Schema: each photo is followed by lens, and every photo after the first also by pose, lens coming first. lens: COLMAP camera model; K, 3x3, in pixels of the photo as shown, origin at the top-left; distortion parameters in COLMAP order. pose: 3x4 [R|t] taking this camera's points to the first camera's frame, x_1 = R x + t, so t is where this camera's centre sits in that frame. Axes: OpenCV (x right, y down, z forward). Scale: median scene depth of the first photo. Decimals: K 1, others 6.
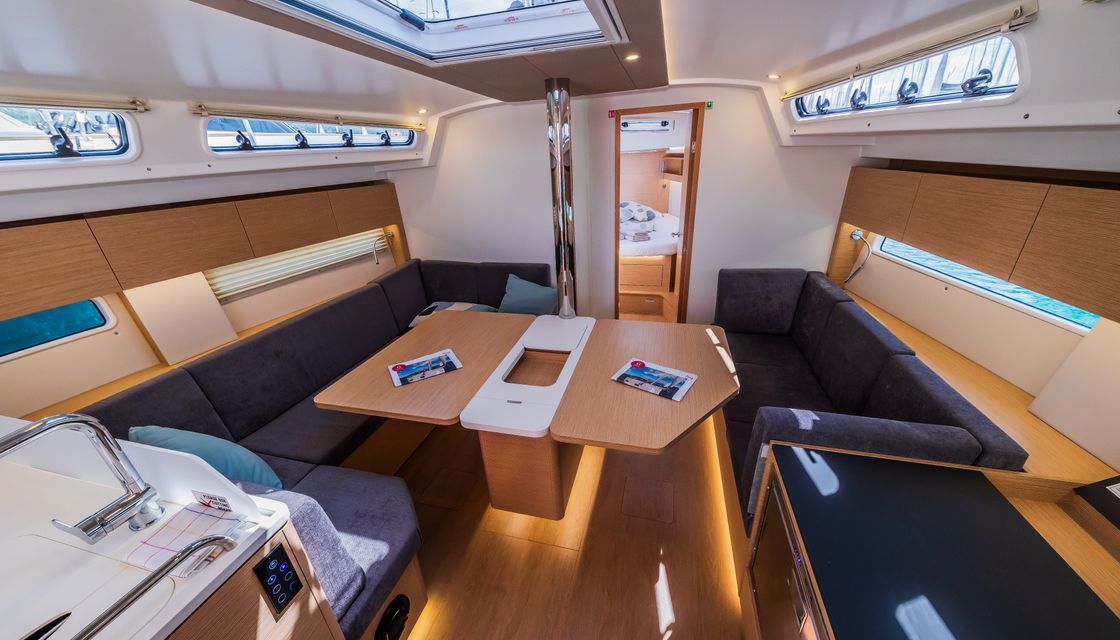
lens RADIAL K [[378.9, 0, 556.8], [0, 378.9, 321.2], [0, 0, 1]] dist [0.000591, -0.000608]
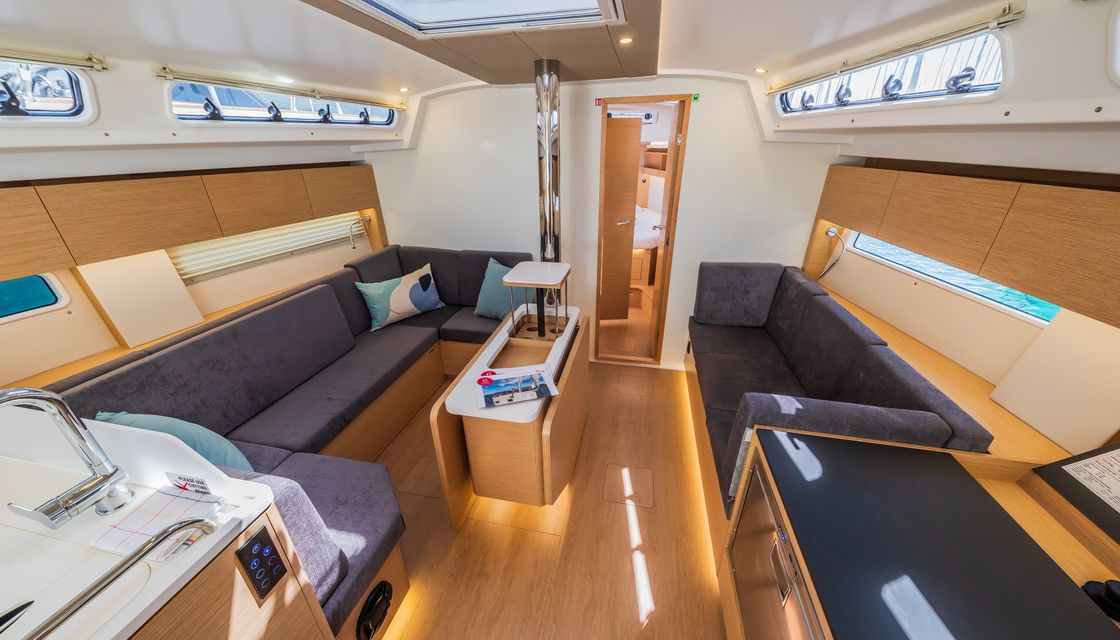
lens RADIAL K [[378.9, 0, 555.3], [0, 378.9, 321.9], [0, 0, 1]] dist [0.000591, -0.000608]
pose [[0.998430, 0.016238, 0.053606, -0.025115], [-0.017459, 0.999597, 0.022389, 0.016339], [-0.053221, -0.023290, 0.998311, 0.008297]]
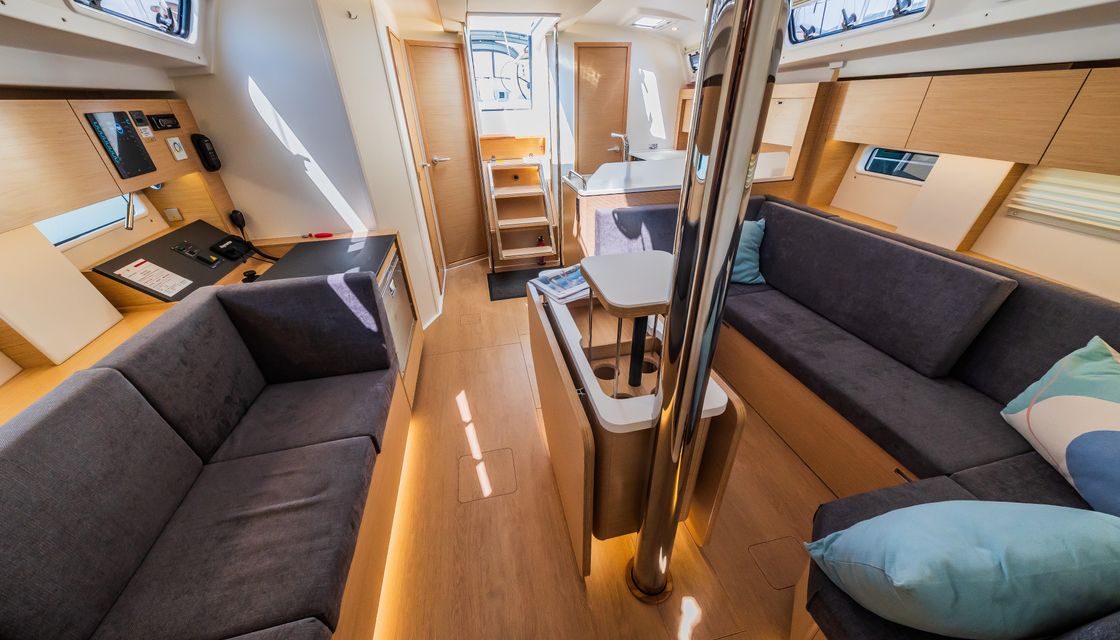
lens RADIAL K [[378.9, 0, 556.9], [0, 378.9, 312.6], [0, 0, 1]] dist [0.000591, -0.000608]
pose [[-0.888883, 0.276549, -0.365251, 0.281685], [-0.126629, 0.617889, 0.776002, -0.427396], [0.440287, 0.736026, -0.514211, 1.208180]]
